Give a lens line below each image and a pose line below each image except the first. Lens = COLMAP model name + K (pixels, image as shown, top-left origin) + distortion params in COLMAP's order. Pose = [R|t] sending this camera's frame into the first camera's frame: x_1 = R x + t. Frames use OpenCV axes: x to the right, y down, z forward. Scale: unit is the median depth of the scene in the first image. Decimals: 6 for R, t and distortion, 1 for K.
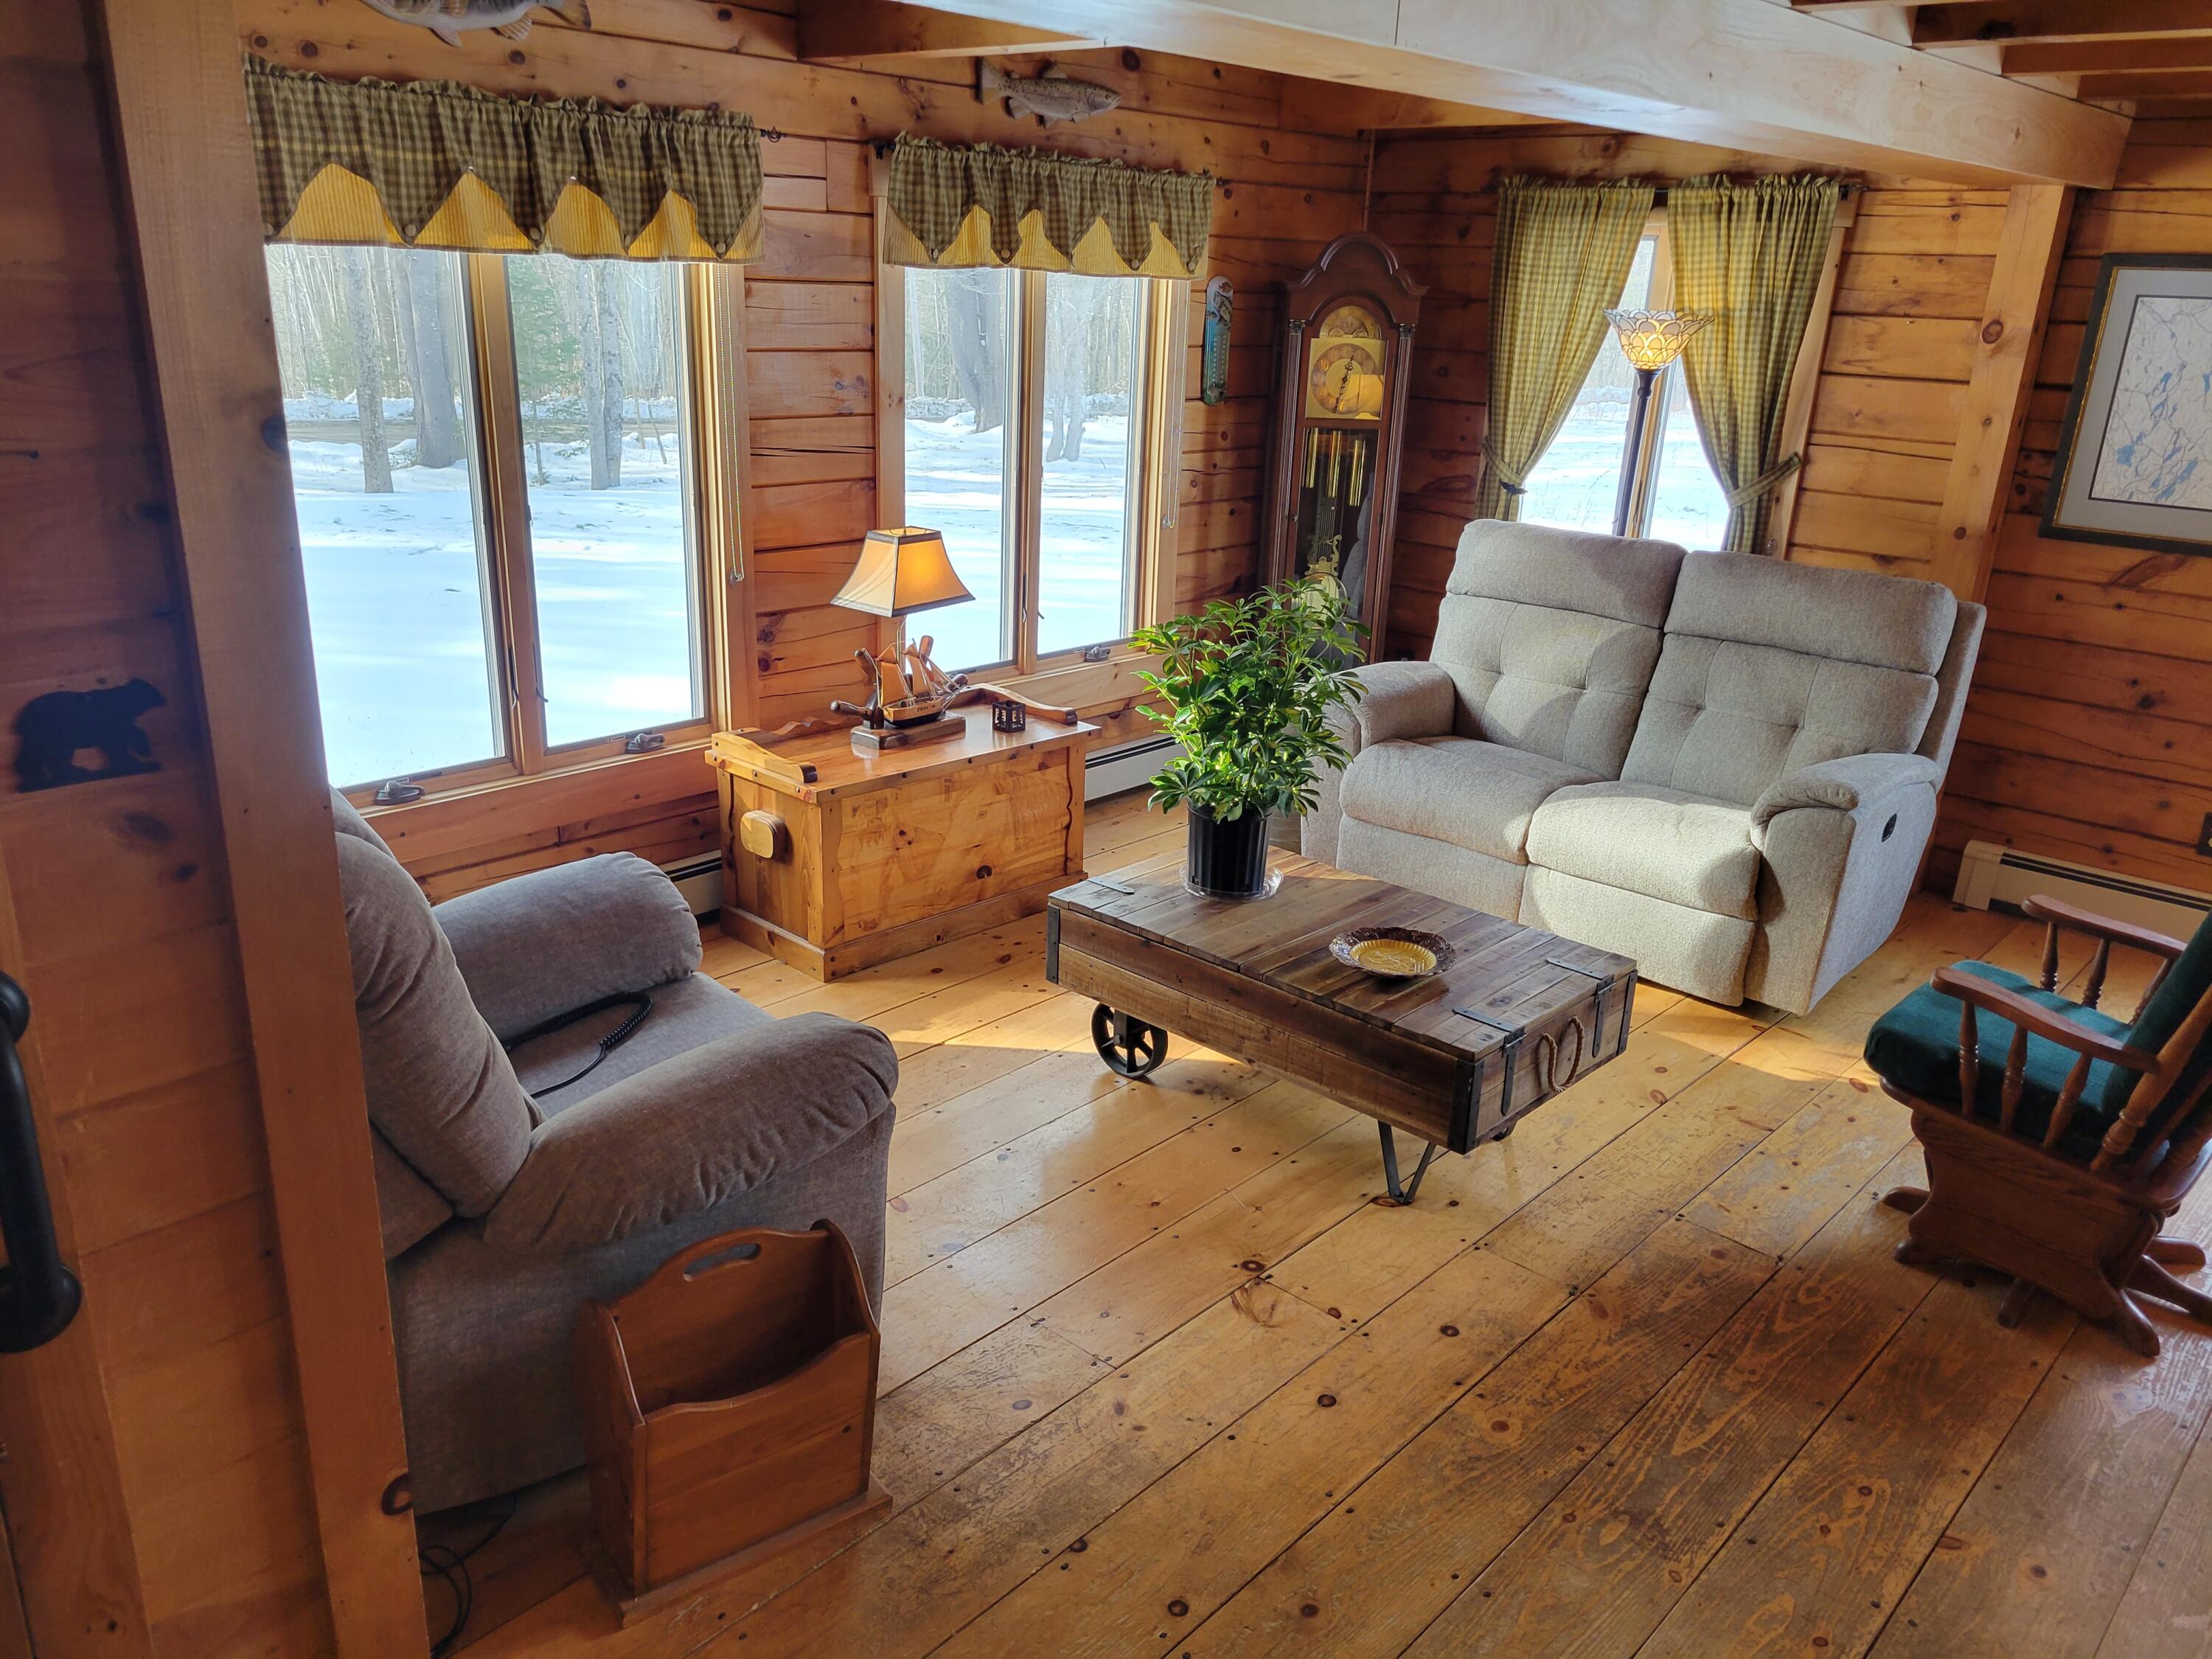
lens RADIAL K [[1634.6, 0, 1106.4], [0, 1634.6, 833.8], [0, 0, 1]] dist [0.034948, -0.018723]
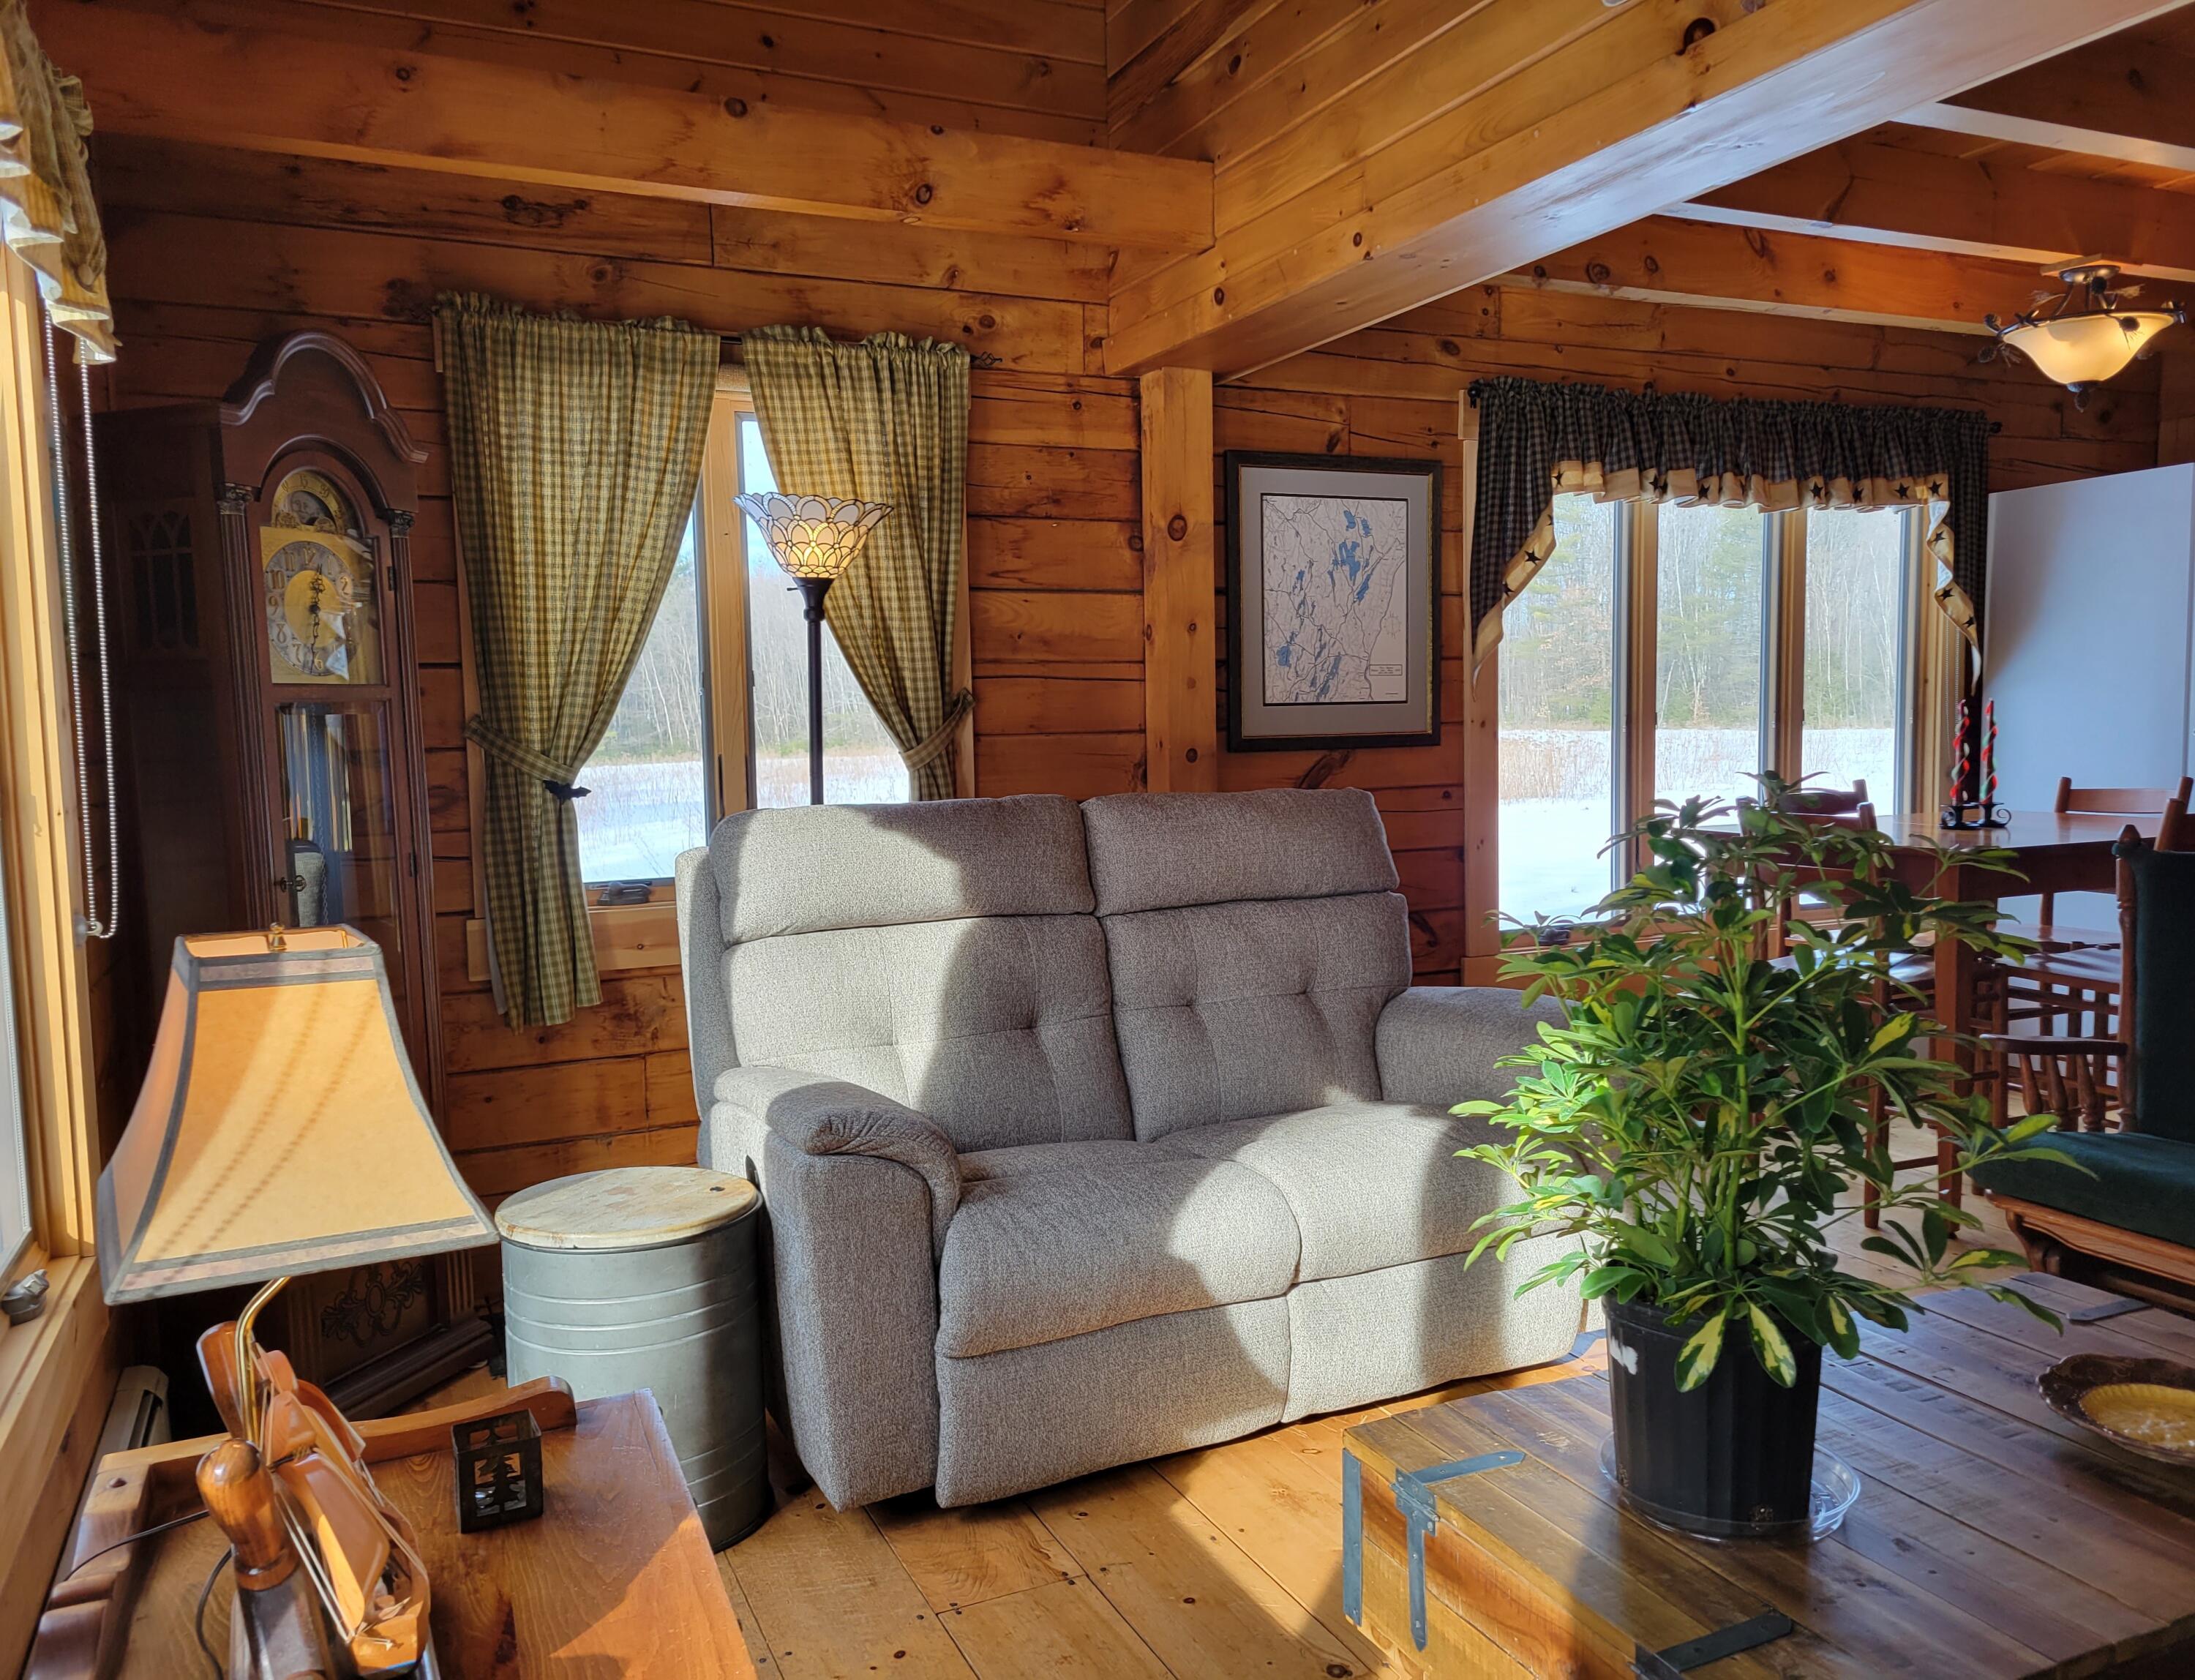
lens RADIAL K [[1660.8, 0, 1102.1], [0, 1660.8, 841.1], [0, 0, 1]] dist [0.044894, 0.000488]
pose [[0.378209, -0.114064, 0.918666, -0.285276], [0.331484, 0.943262, -0.019352, -0.133879], [-0.864335, 0.311842, 0.394561, 0.688325]]
